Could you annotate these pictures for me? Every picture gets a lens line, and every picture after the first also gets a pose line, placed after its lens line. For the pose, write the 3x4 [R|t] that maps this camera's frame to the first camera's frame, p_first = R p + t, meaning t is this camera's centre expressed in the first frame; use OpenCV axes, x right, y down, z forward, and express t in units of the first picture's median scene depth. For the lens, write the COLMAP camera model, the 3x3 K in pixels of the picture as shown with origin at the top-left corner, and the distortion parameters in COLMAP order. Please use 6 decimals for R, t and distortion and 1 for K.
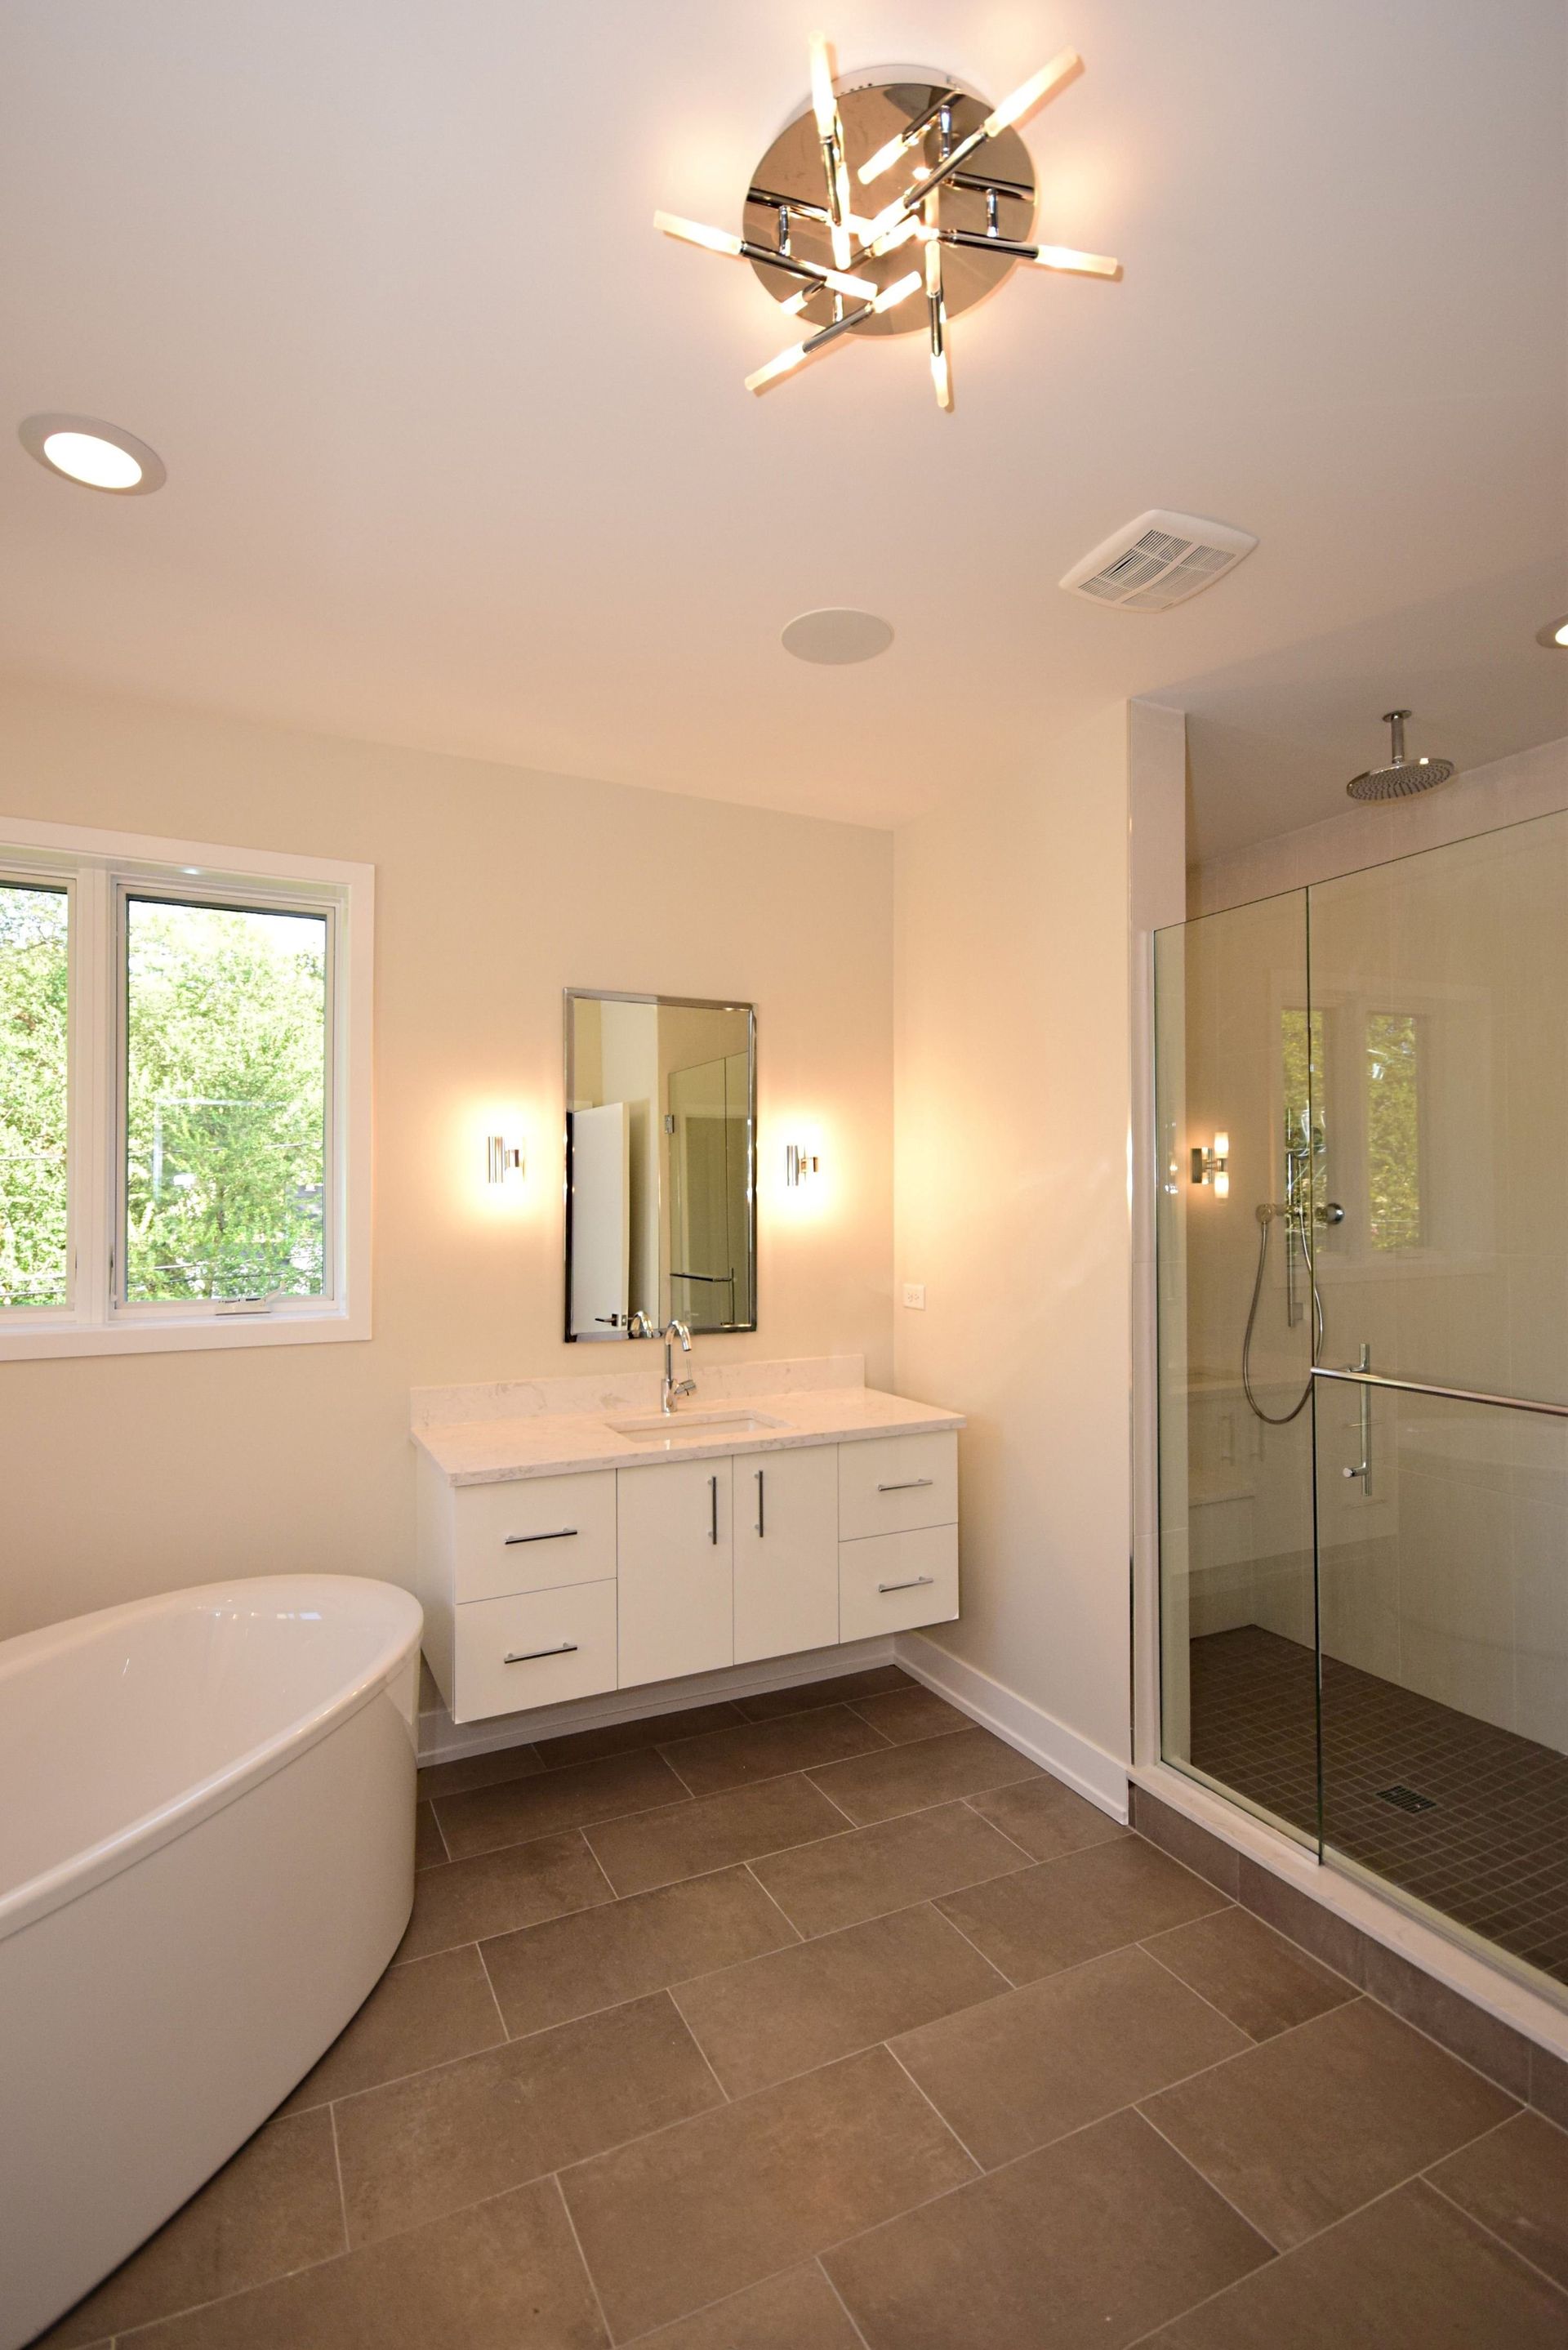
lens RADIAL K [[1084.0, 0, 784.0], [0, 1084.0, 1175.0], [0, 0, 1]] dist [0.001427, -0.013220]
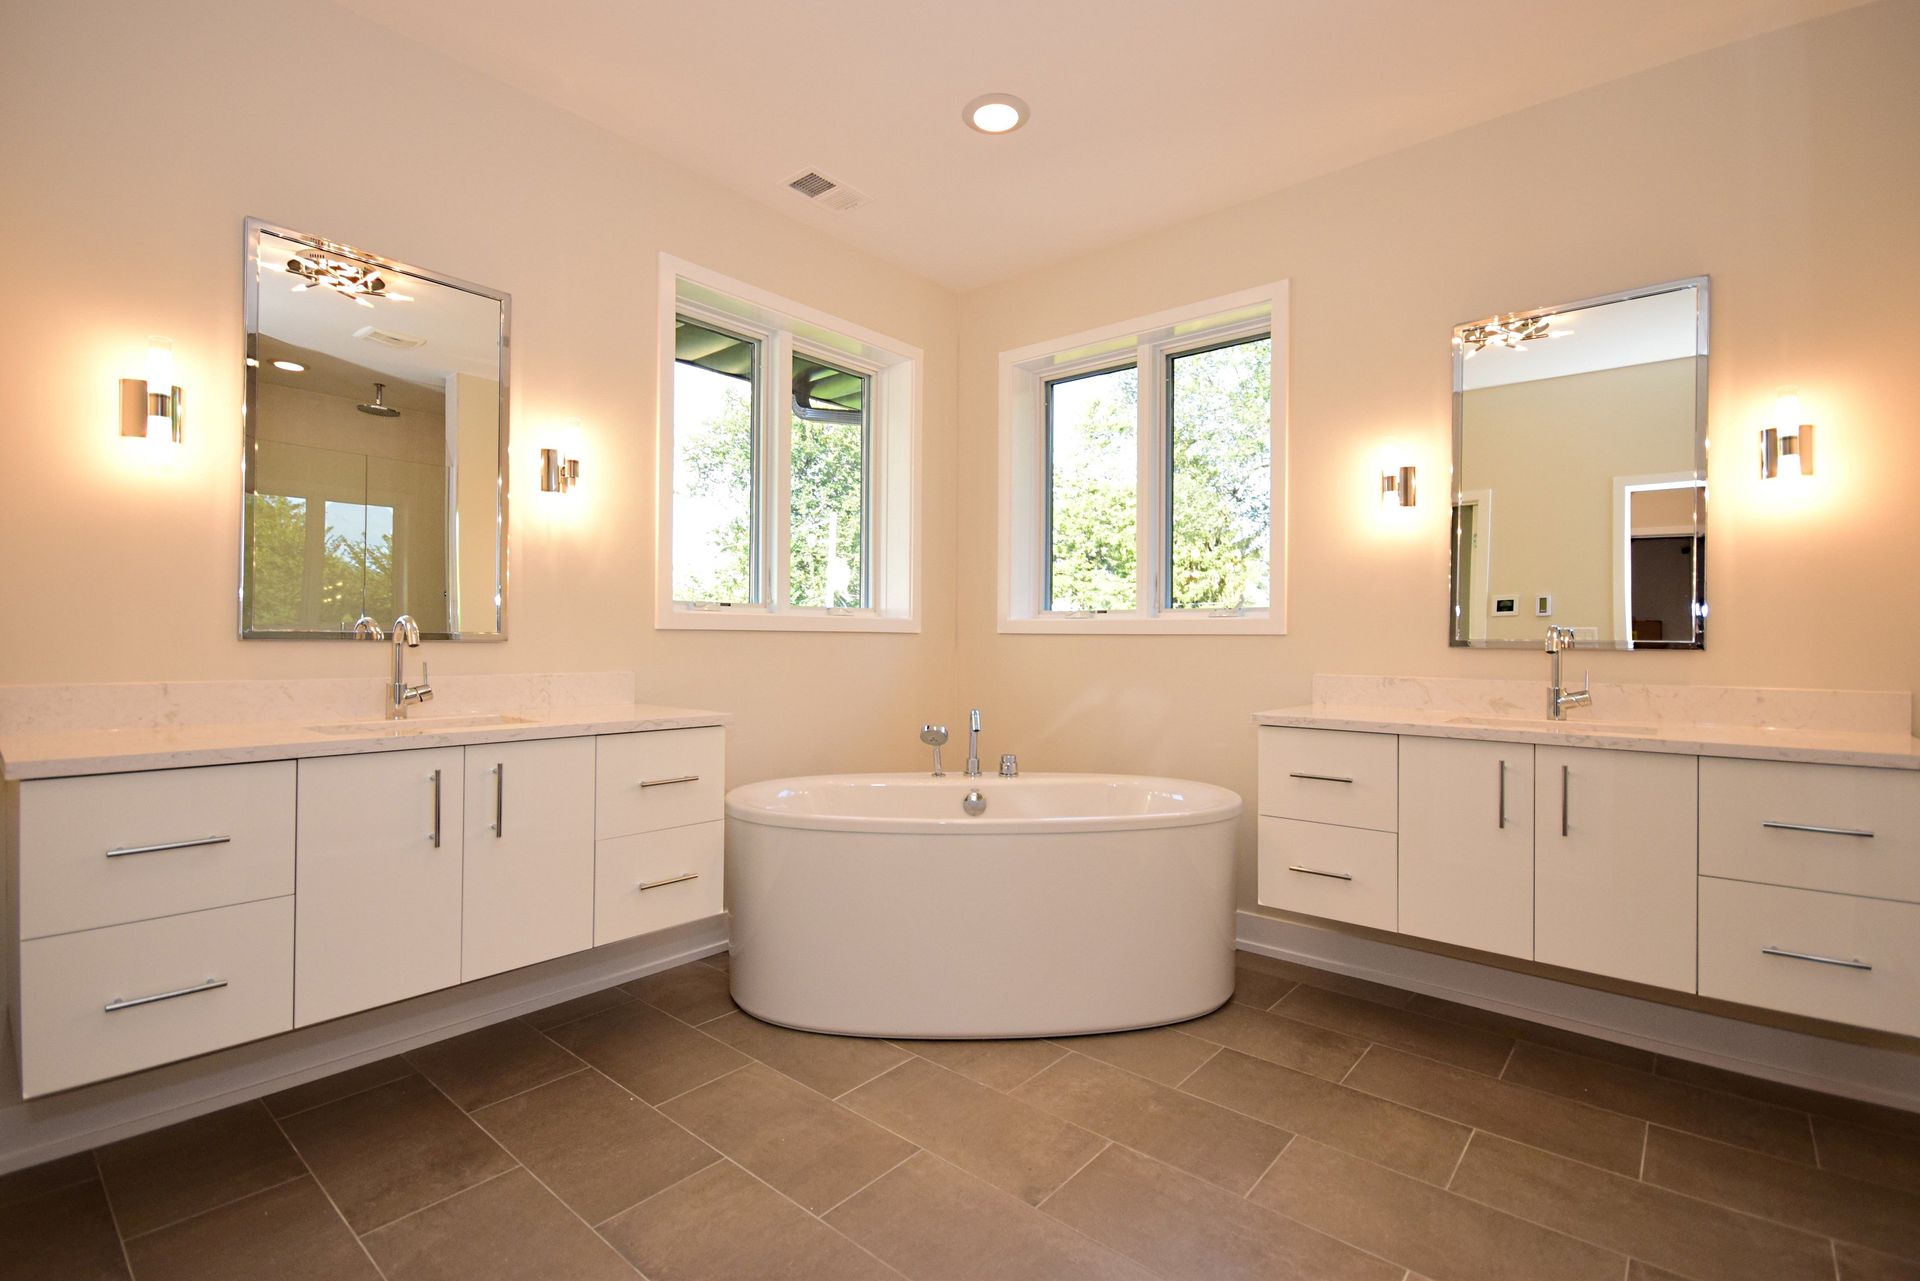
lens RADIAL K [[863.9, 0, 960.0], [0, 863.9, 640.5], [0, 0, 1]] dist [0.000281, -0.016371]
pose [[0.372987, -0.002043, -0.927834, 0.550515], [0.011988, 0.999925, 0.002617, 0.182298], [0.927759, -0.012099, 0.372983, 0.277017]]
